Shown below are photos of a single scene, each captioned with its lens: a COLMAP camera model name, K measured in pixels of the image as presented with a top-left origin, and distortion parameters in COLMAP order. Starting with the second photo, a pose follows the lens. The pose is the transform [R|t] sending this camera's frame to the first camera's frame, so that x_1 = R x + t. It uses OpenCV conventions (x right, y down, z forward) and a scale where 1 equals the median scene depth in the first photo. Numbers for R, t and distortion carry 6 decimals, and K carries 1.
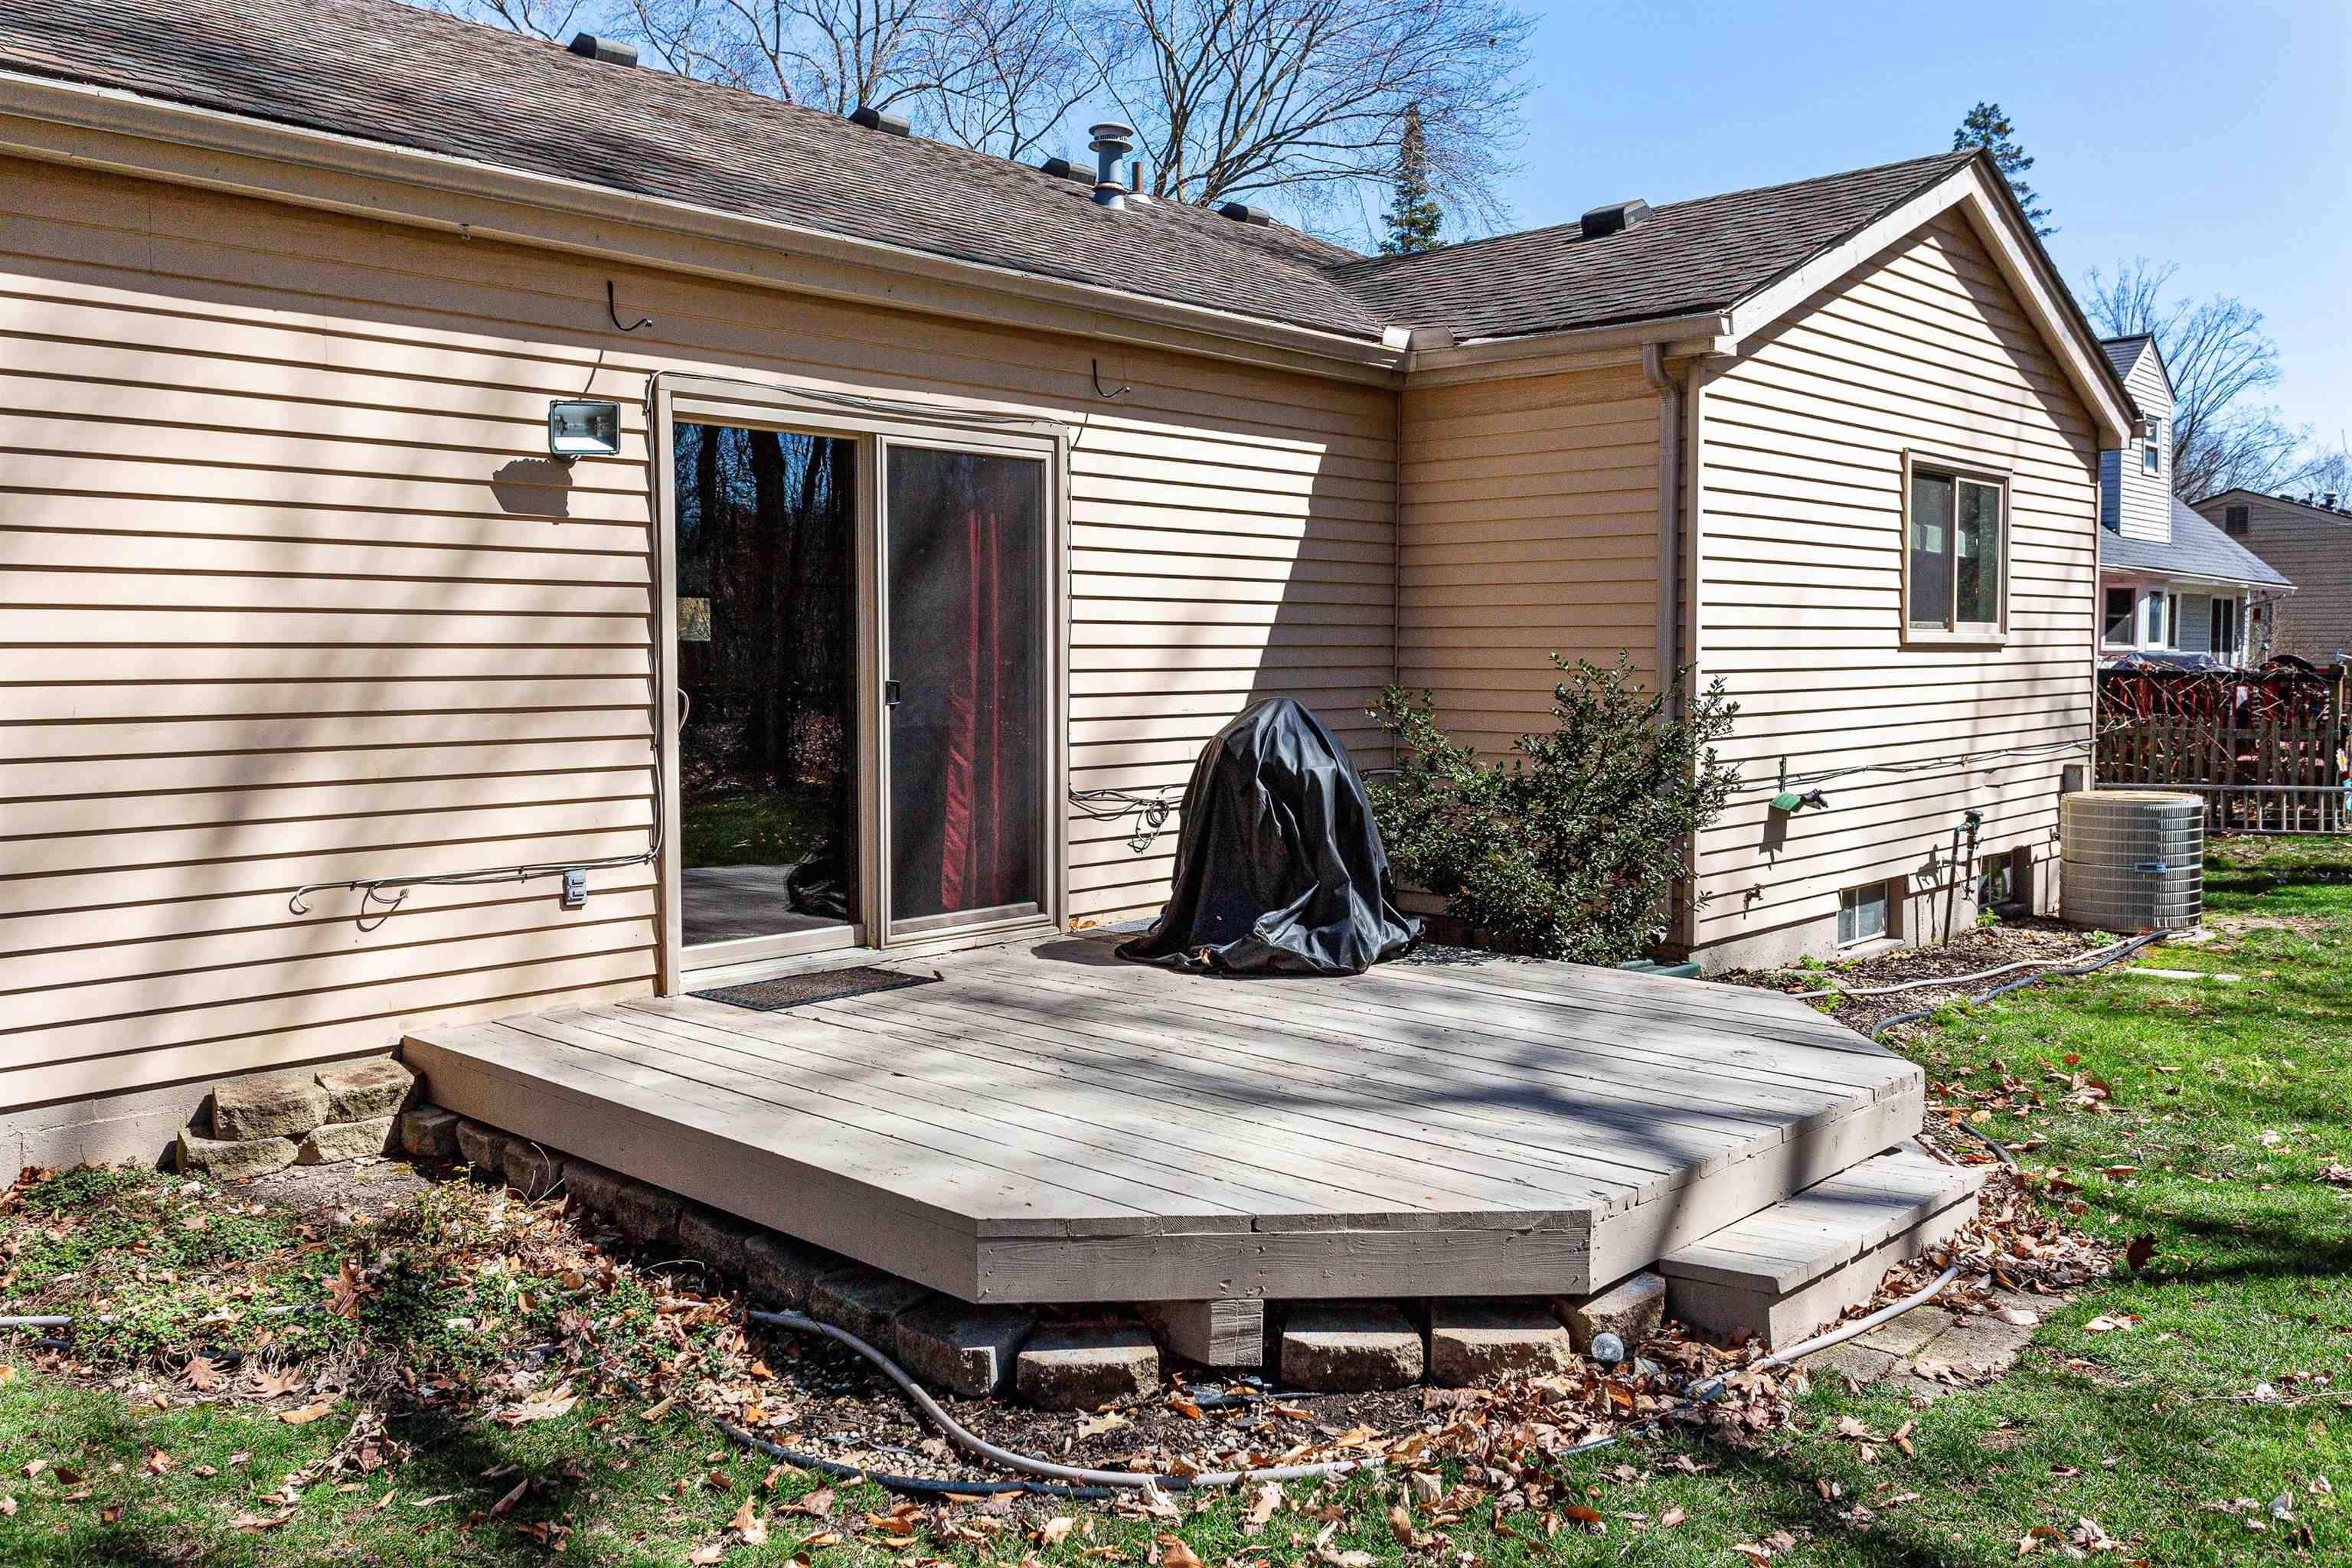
lens RADIAL K [[1884.8, 0, 1174.1], [0, 1884.8, 780.3], [0, 0, 1]] dist [0.019708, -0.014858]
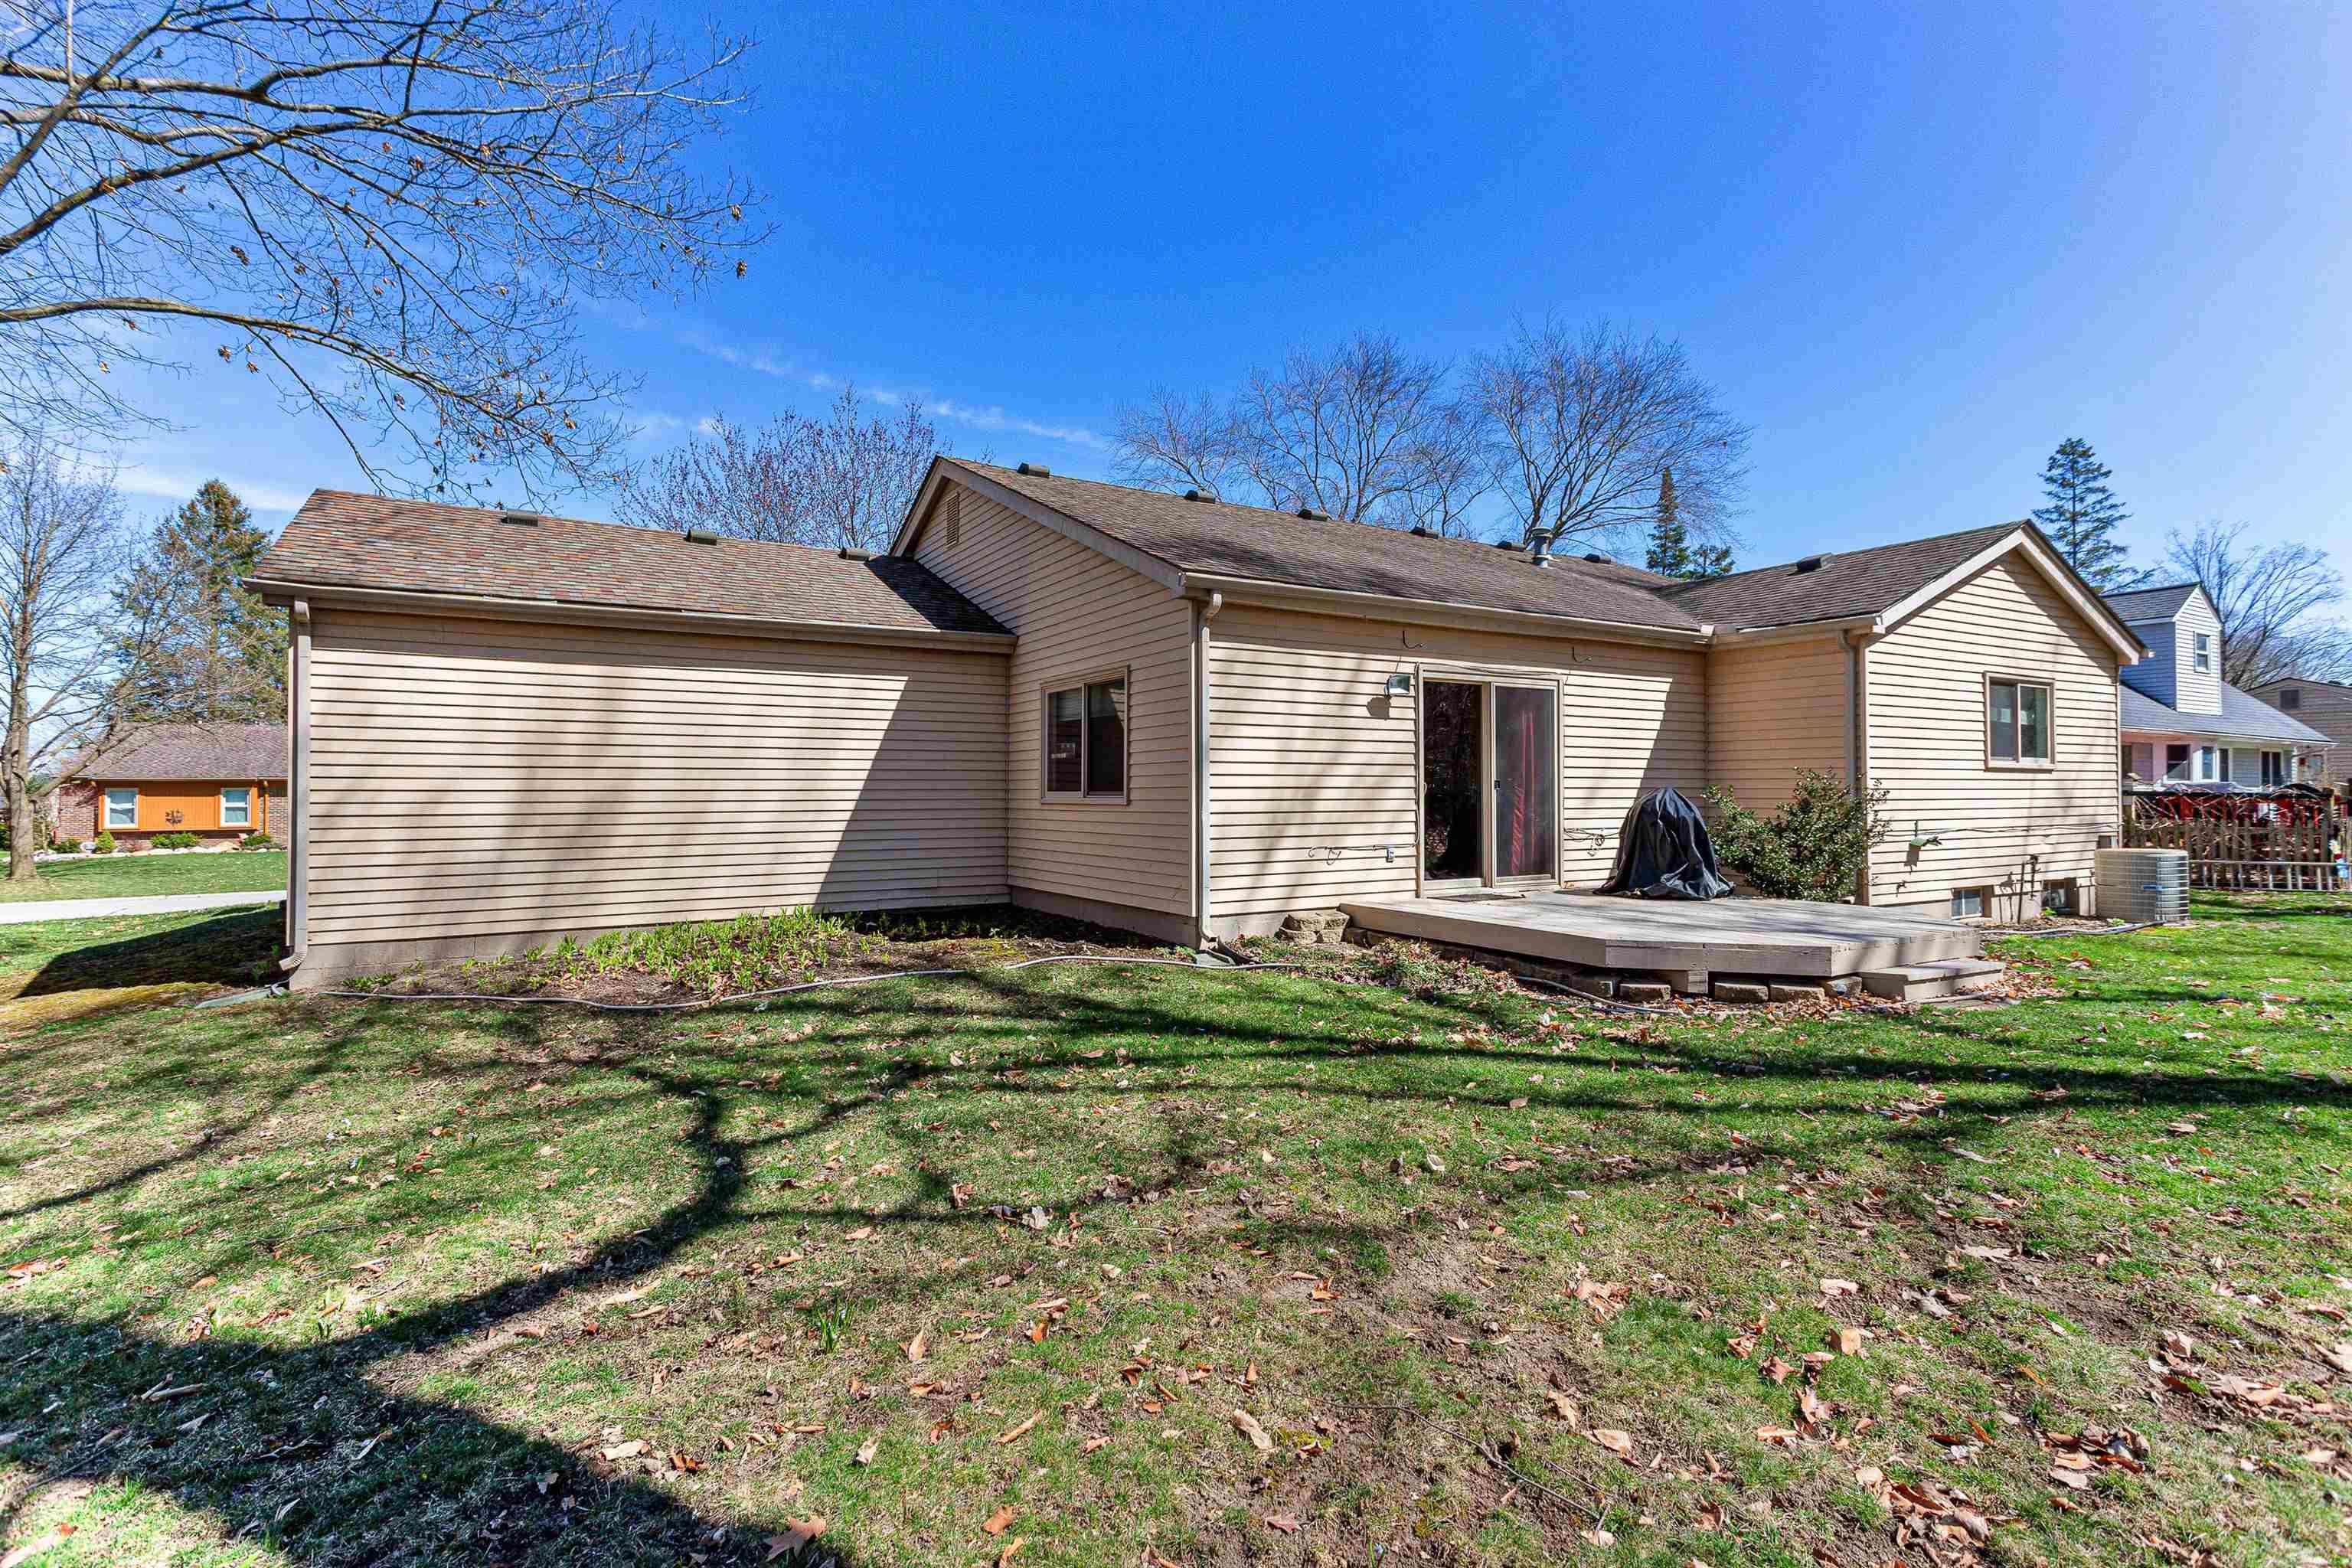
lens RADIAL K [[1102.4, 0, 1182.3], [0, 1102.4, 787.5], [0, 0, 1]] dist [0.031487, 0.000790]
pose [[0.961233, -0.000981, -0.275737, -0.119843], [-0.019324, 0.997296, -0.070910, 0.056092], [0.275061, 0.073489, 0.958614, -0.421758]]
